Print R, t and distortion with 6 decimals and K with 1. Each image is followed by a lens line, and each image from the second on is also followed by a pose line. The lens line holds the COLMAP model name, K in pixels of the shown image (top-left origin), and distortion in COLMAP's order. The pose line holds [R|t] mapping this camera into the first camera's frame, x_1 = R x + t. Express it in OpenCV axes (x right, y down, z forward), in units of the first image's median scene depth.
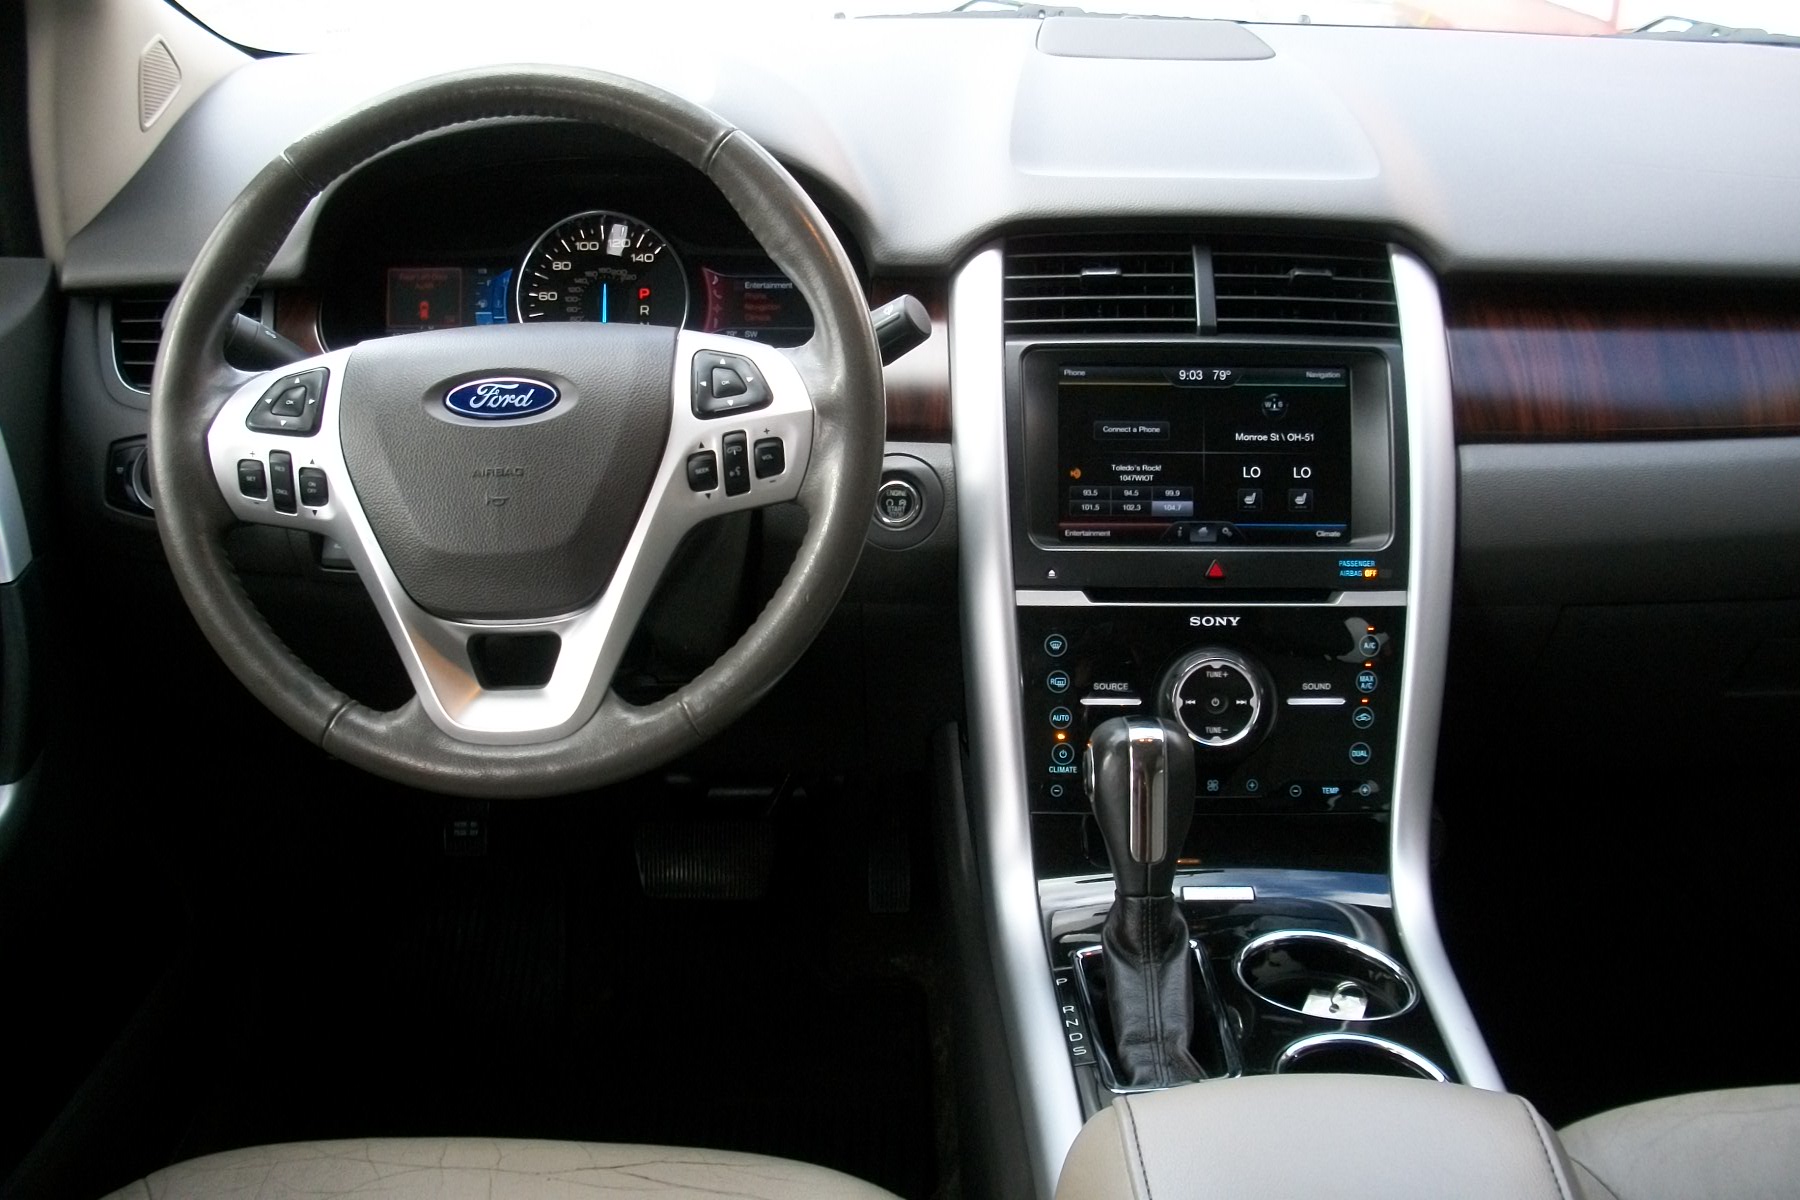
lens RADIAL K [[1794.1, 0, 900.0], [0, 1794.1, 600.0], [0, 0, 1]] dist [-0.140887, -0.000201]
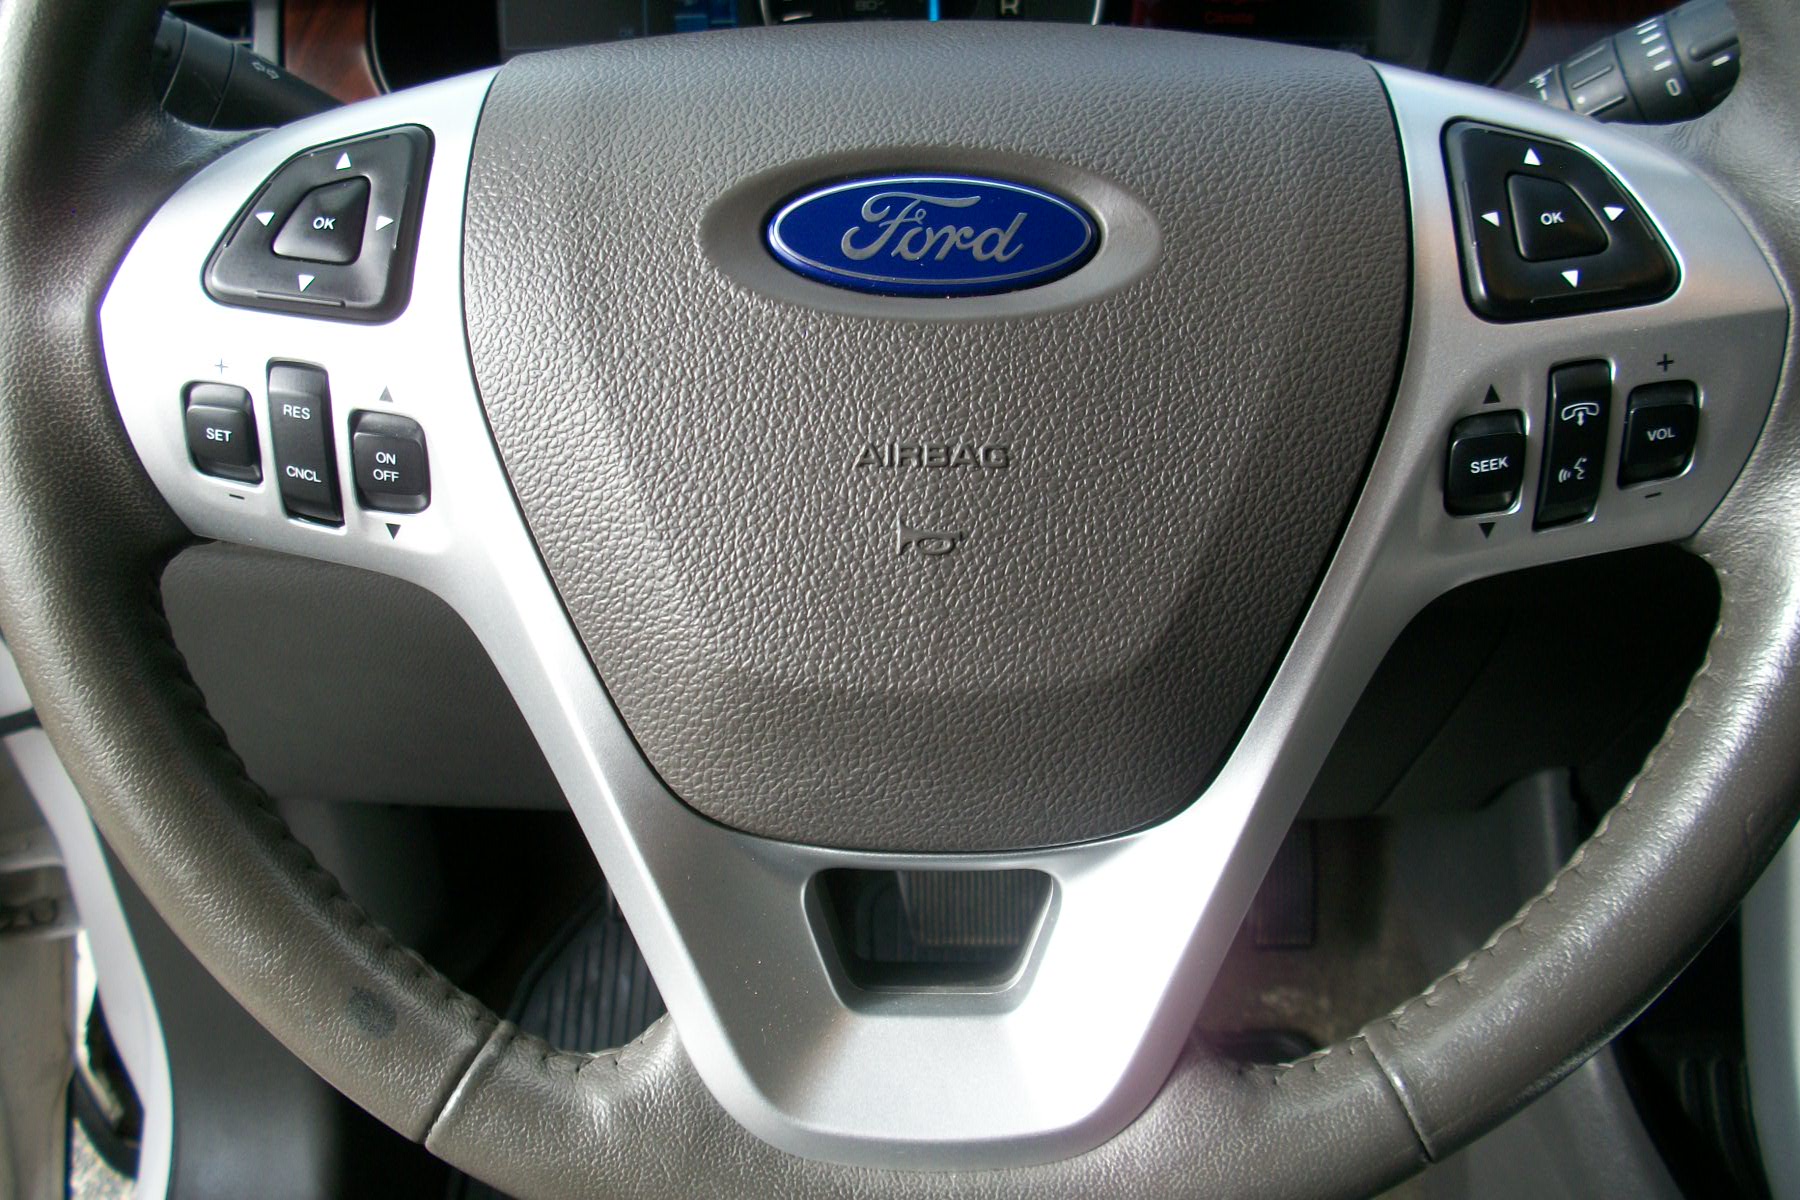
lens RADIAL K [[1794.1, 0, 900.0], [0, 1794.1, 600.0], [0, 0, 1]] dist [-0.140887, -0.000201]
pose [[0.999094, 0.036859, -0.021259, -0.219597], [-0.033547, 0.989675, 0.139346, -0.090664], [0.026175, -0.138507, 0.990016, 0.641127]]
